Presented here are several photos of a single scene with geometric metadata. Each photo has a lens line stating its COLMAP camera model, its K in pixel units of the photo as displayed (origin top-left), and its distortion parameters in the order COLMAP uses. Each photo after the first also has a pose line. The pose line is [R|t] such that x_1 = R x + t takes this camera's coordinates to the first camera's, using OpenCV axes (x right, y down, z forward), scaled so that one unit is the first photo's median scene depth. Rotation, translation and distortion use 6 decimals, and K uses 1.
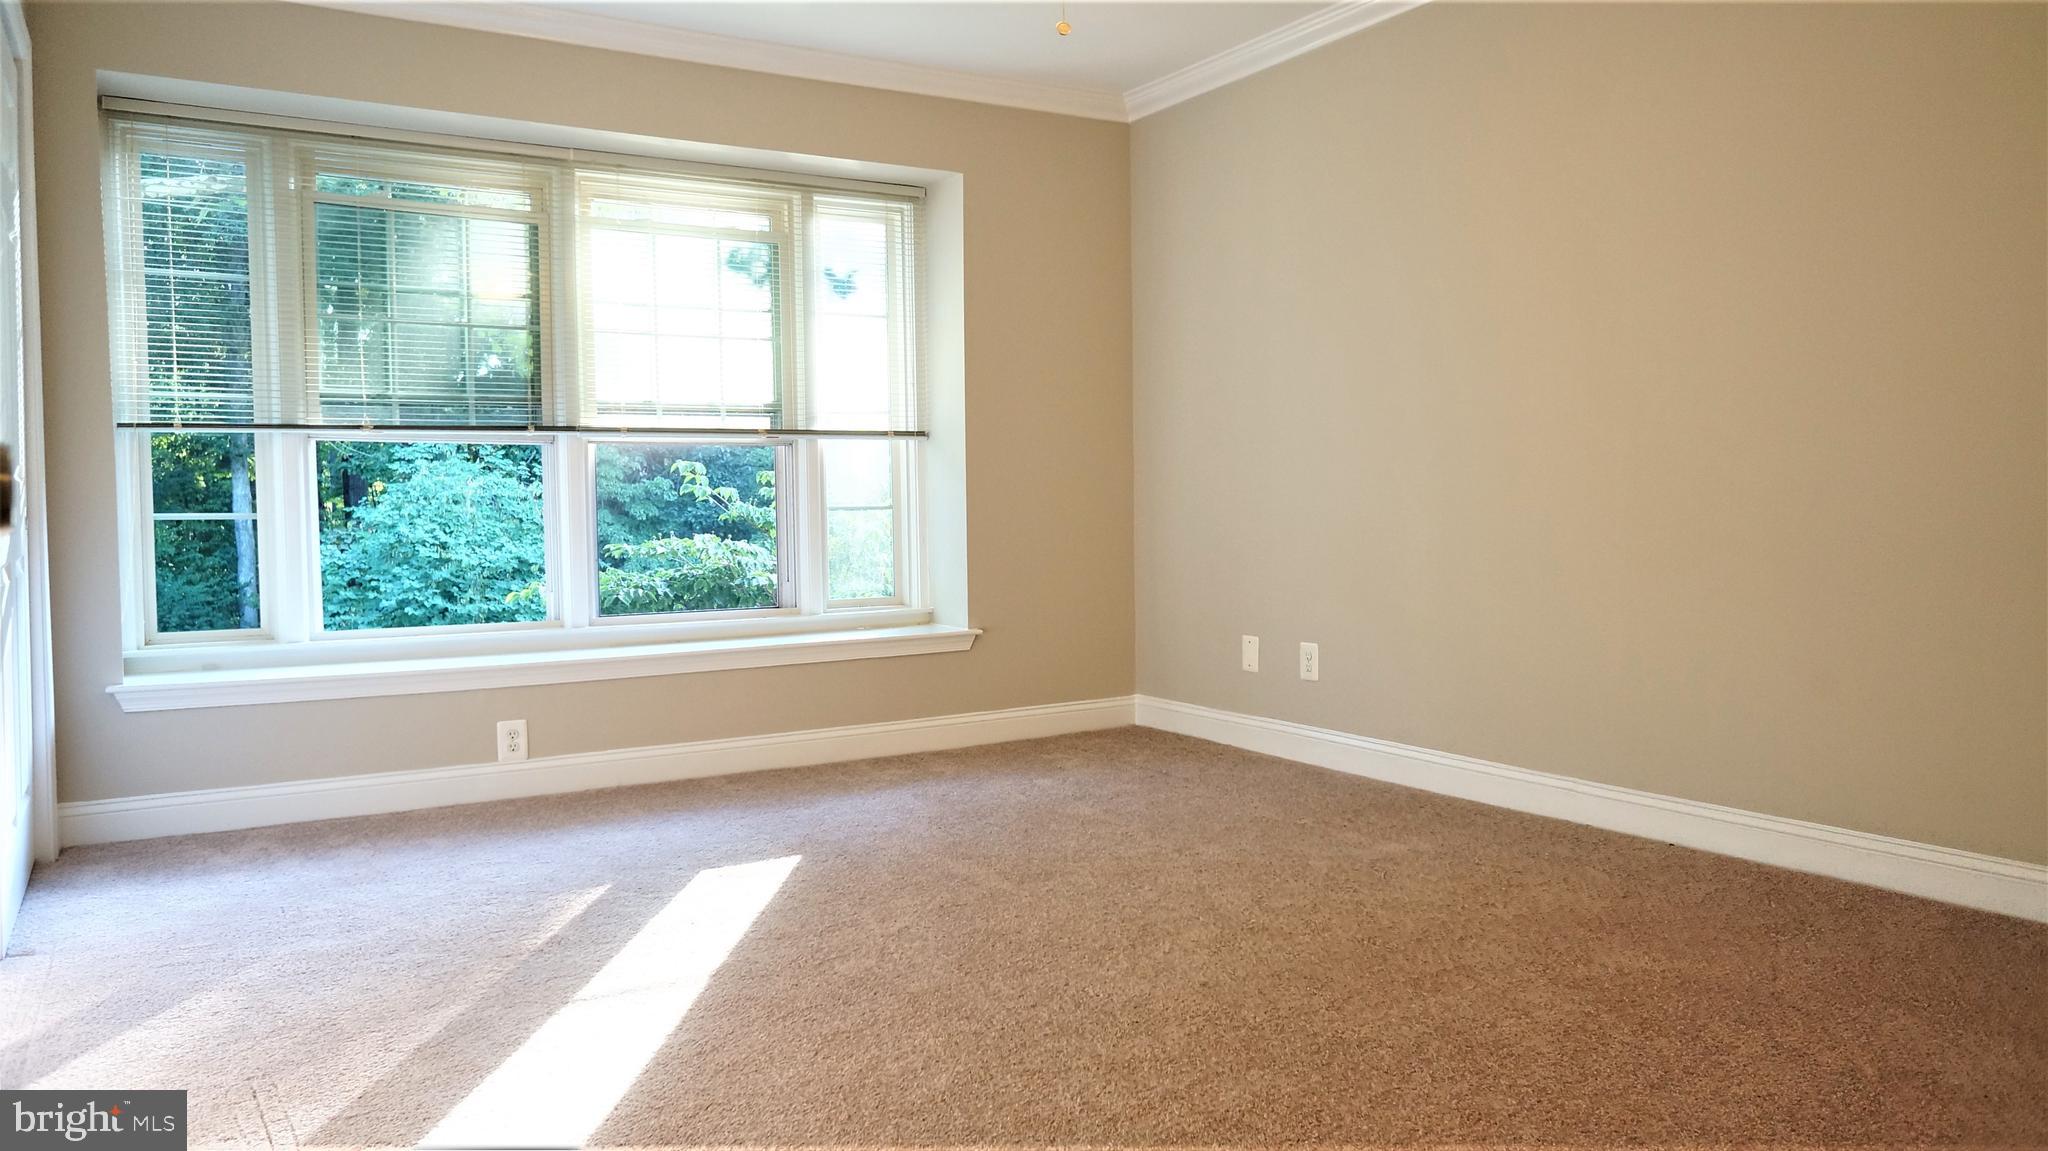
lens RADIAL K [[1471.4, 0, 1034.5], [0, 1471.4, 571.9], [0, 0, 1]] dist [0.000412, -0.002662]
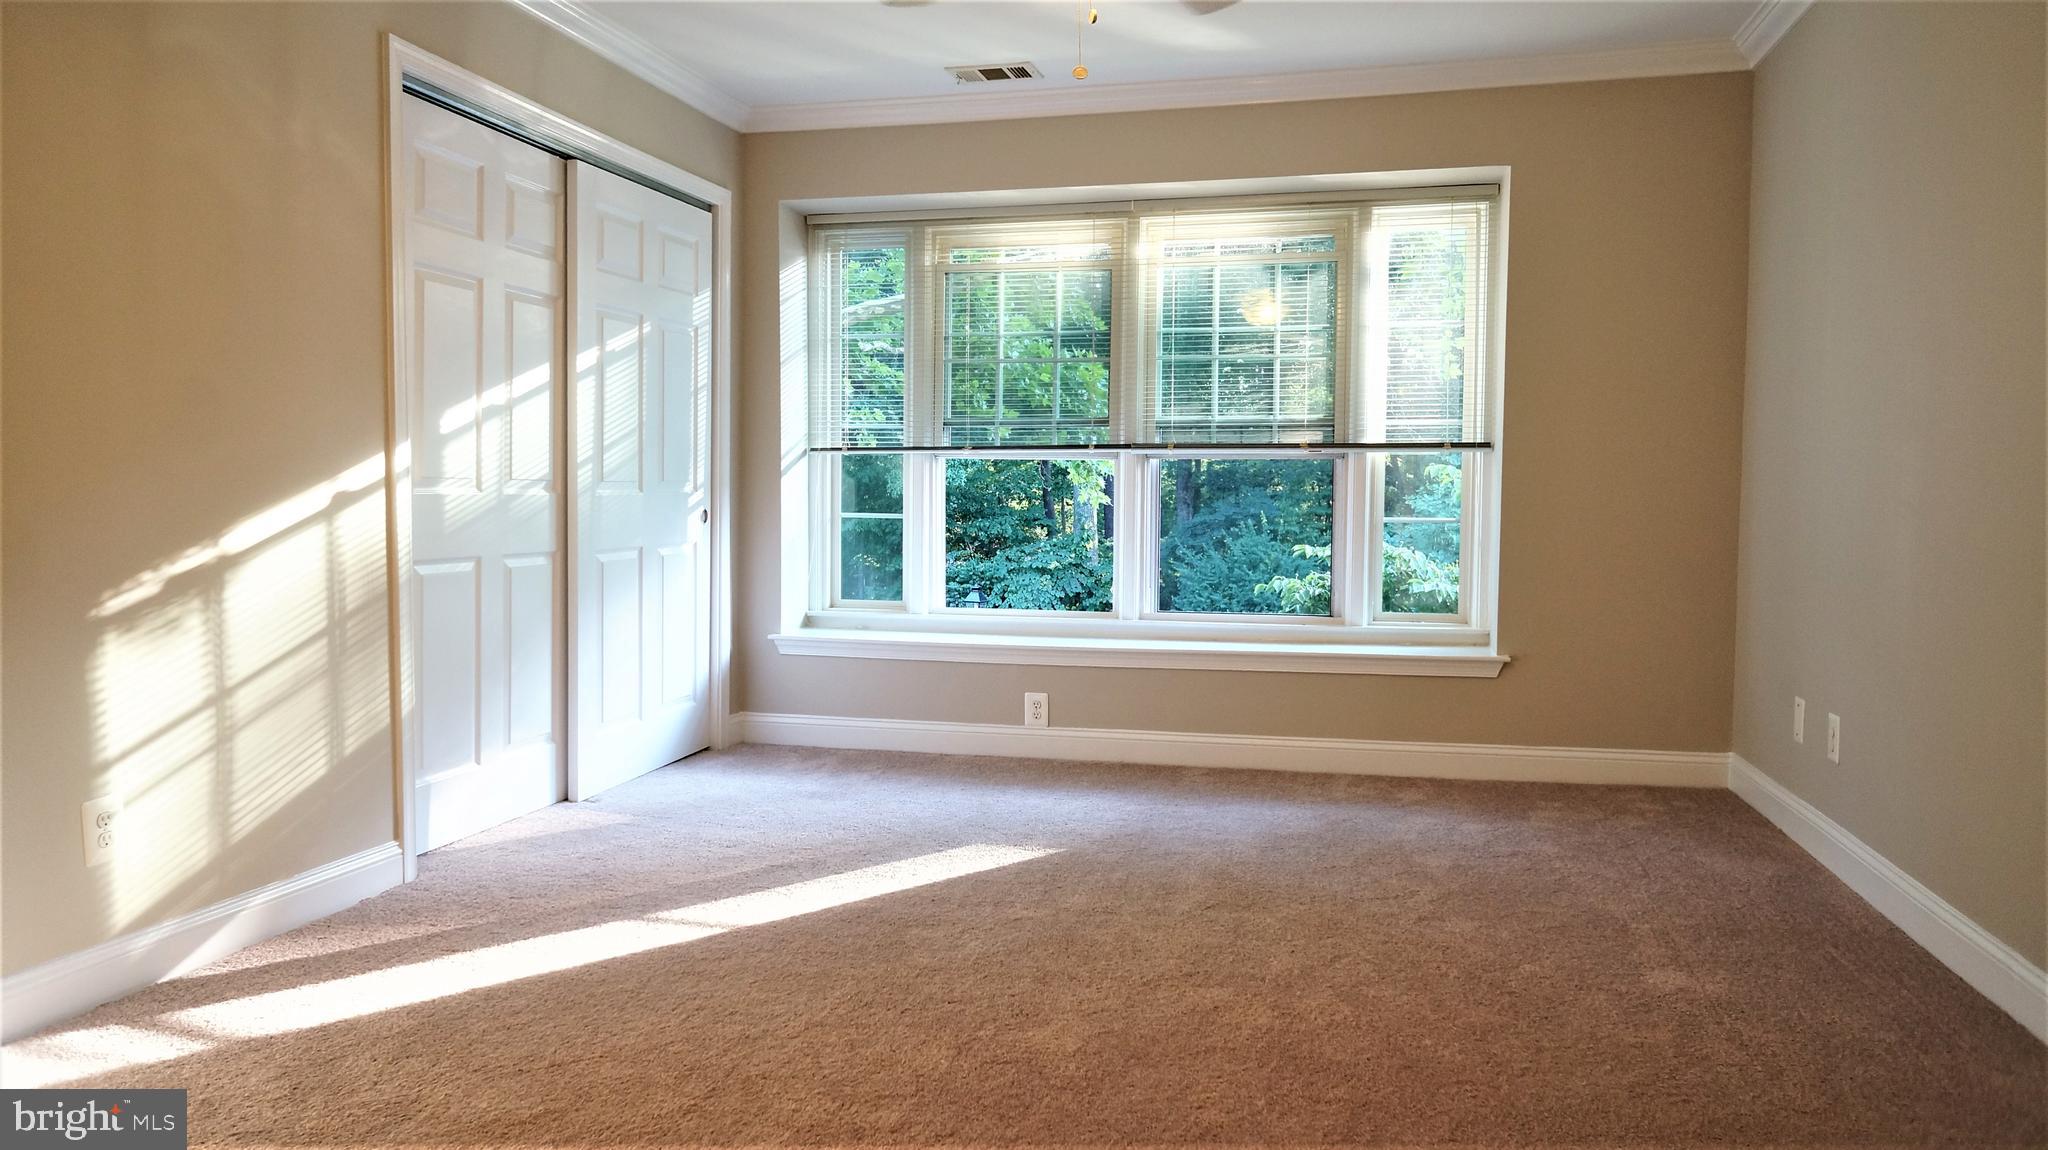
lens RADIAL K [[1400.2, 0, 1028.1], [0, 1400.2, 568.0], [0, 0, 1]] dist [-0.002923, -0.000510]
pose [[0.705933, 0.051068, -0.706435, 0.411039], [-0.049796, 0.998508, 0.022421, -0.023730], [0.706526, 0.019350, 0.707423, 0.180578]]
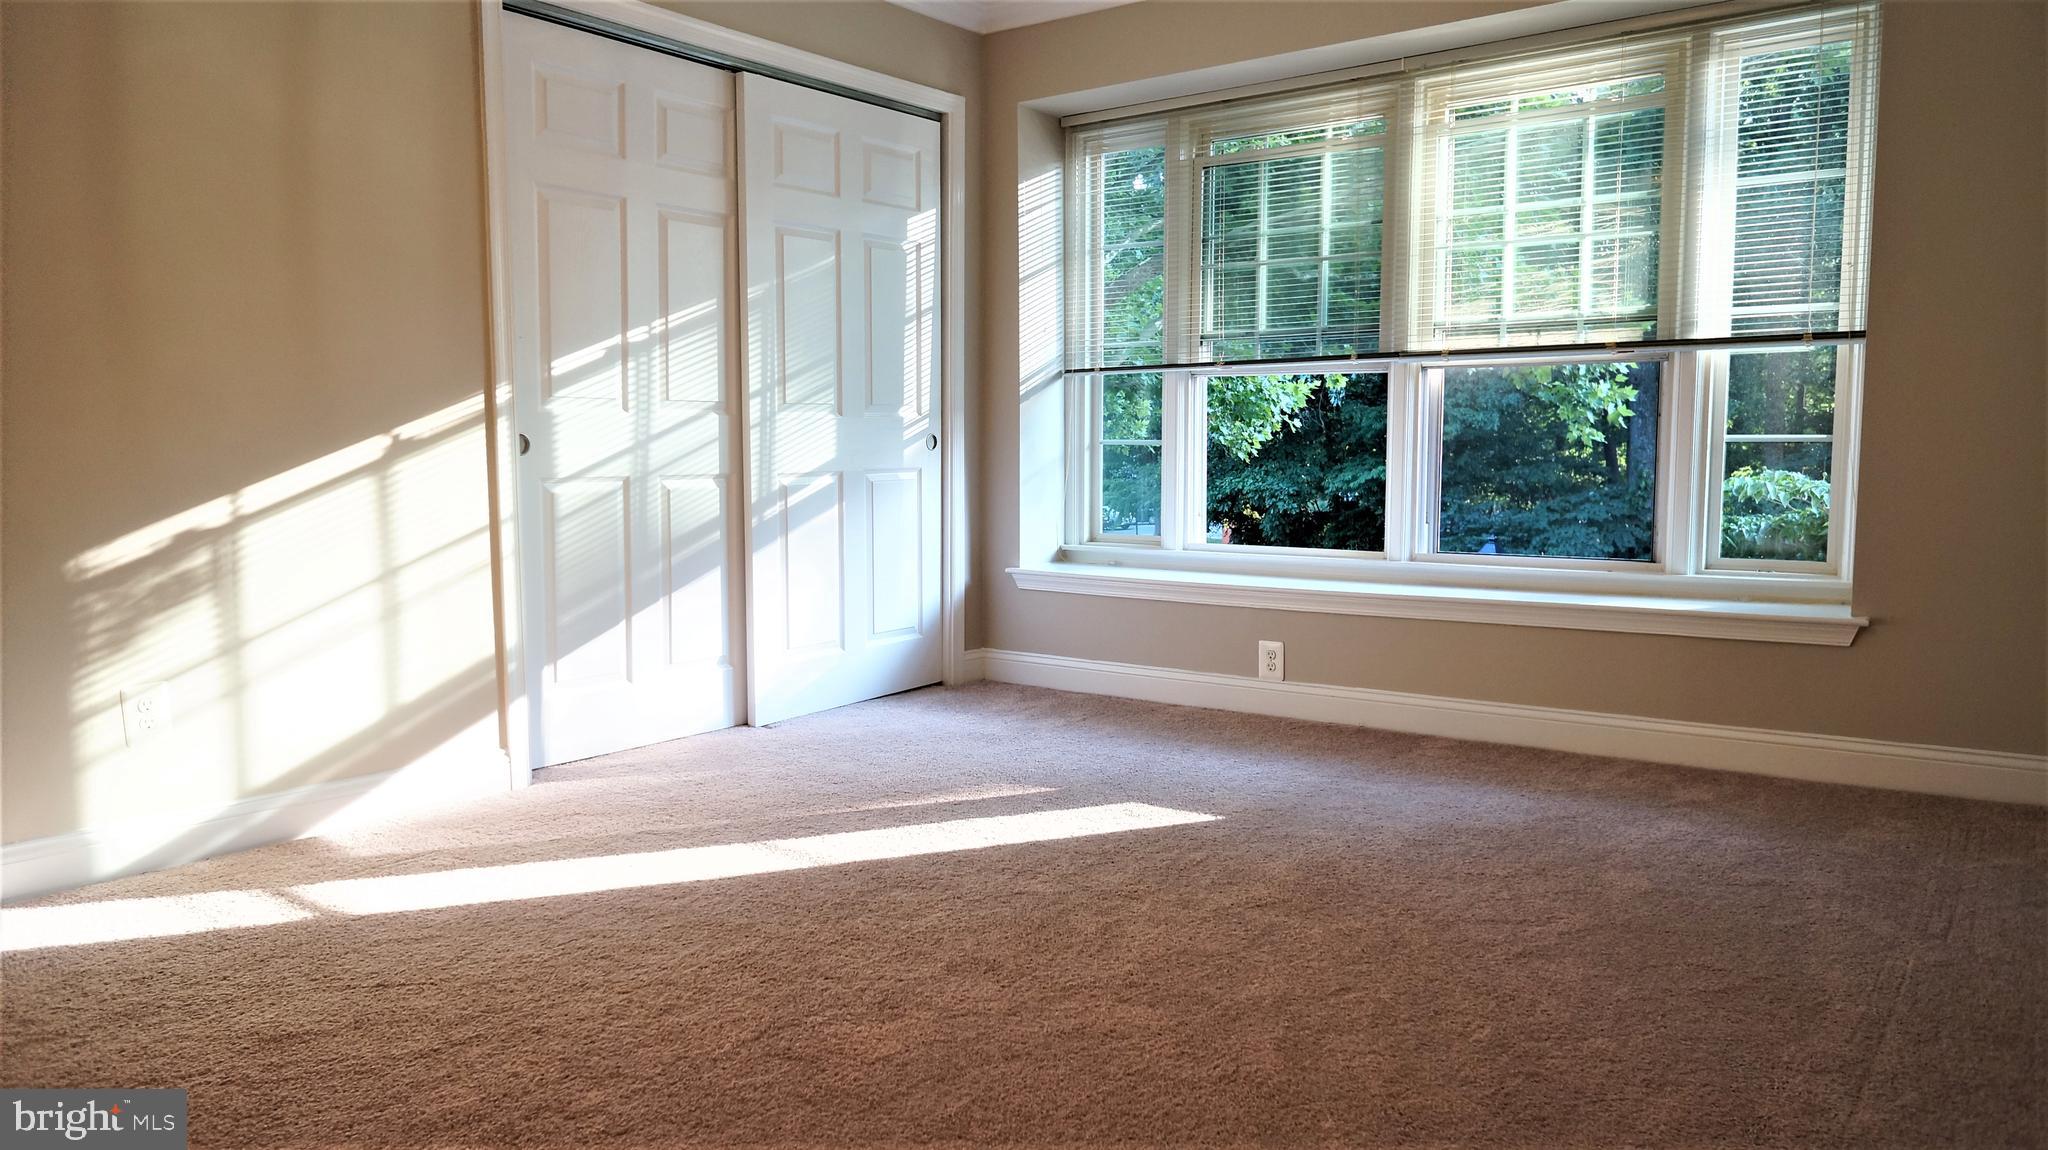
lens RADIAL K [[1400.2, 0, 1028.1], [0, 1400.2, 568.0], [0, 0, 1]] dist [-0.002923, -0.000510]
pose [[0.372109, 0.089033, -0.923909, 0.462255], [-0.047888, 0.995905, 0.076684, -0.017179], [0.926953, 0.015709, 0.374848, 0.442756]]
